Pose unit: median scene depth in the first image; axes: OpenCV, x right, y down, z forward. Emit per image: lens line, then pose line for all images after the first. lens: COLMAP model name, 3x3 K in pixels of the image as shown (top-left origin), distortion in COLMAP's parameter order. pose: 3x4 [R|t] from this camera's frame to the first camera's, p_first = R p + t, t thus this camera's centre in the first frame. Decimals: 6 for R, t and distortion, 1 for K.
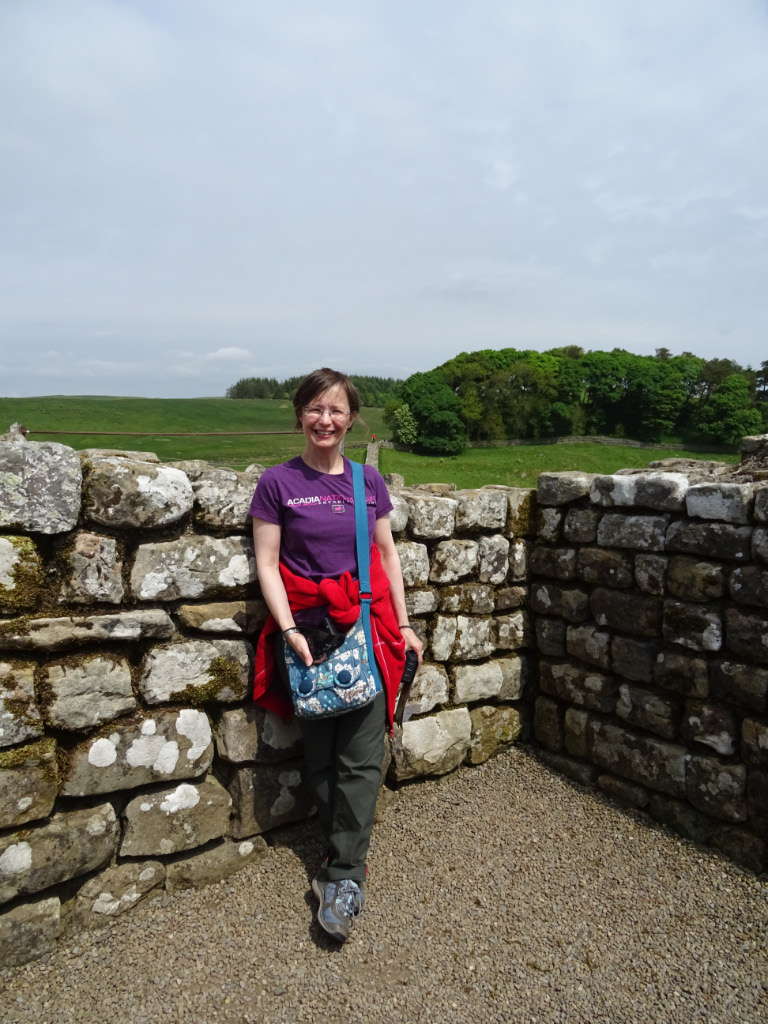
lens RADIAL K [[732.1, 0, 378.5], [0, 732.1, 507.7], [0, 0, 1]] dist [-0.004960, -0.010724]
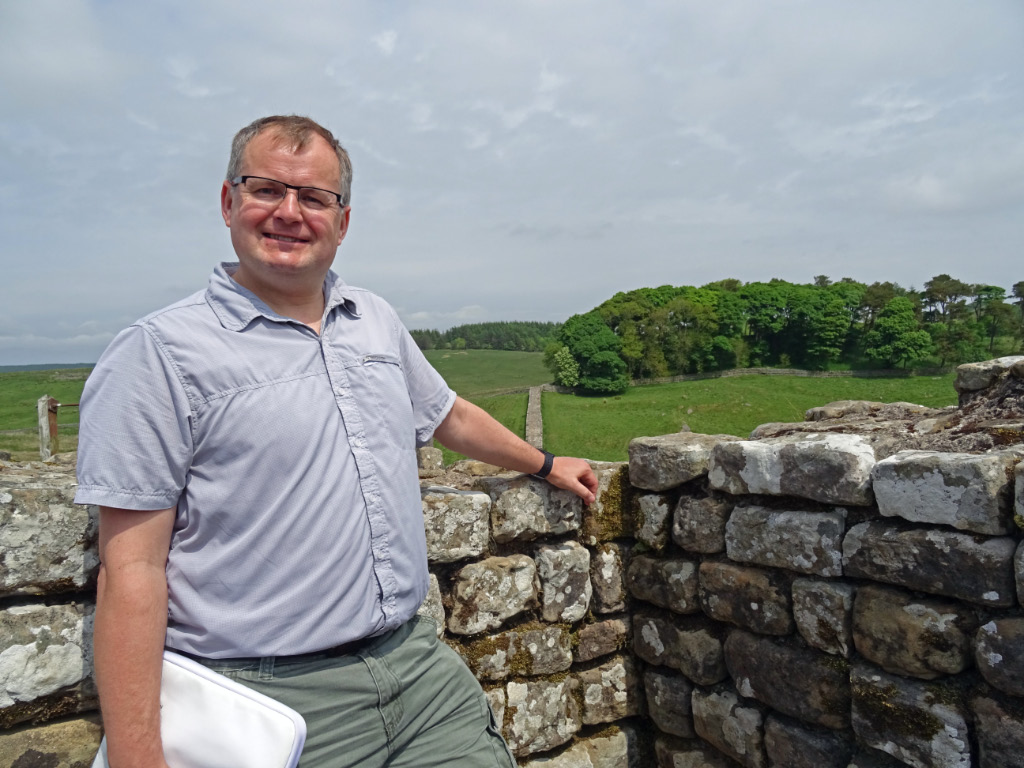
lens RADIAL K [[732.1, 0, 509.4], [0, 732.1, 379.1], [0, 0, 1]] dist [-0.004960, -0.010724]
pose [[0.997400, -0.056642, -0.044542, 0.141619], [0.051928, 0.993563, -0.100683, -0.039415], [0.049958, 0.098108, 0.993921, 0.346851]]
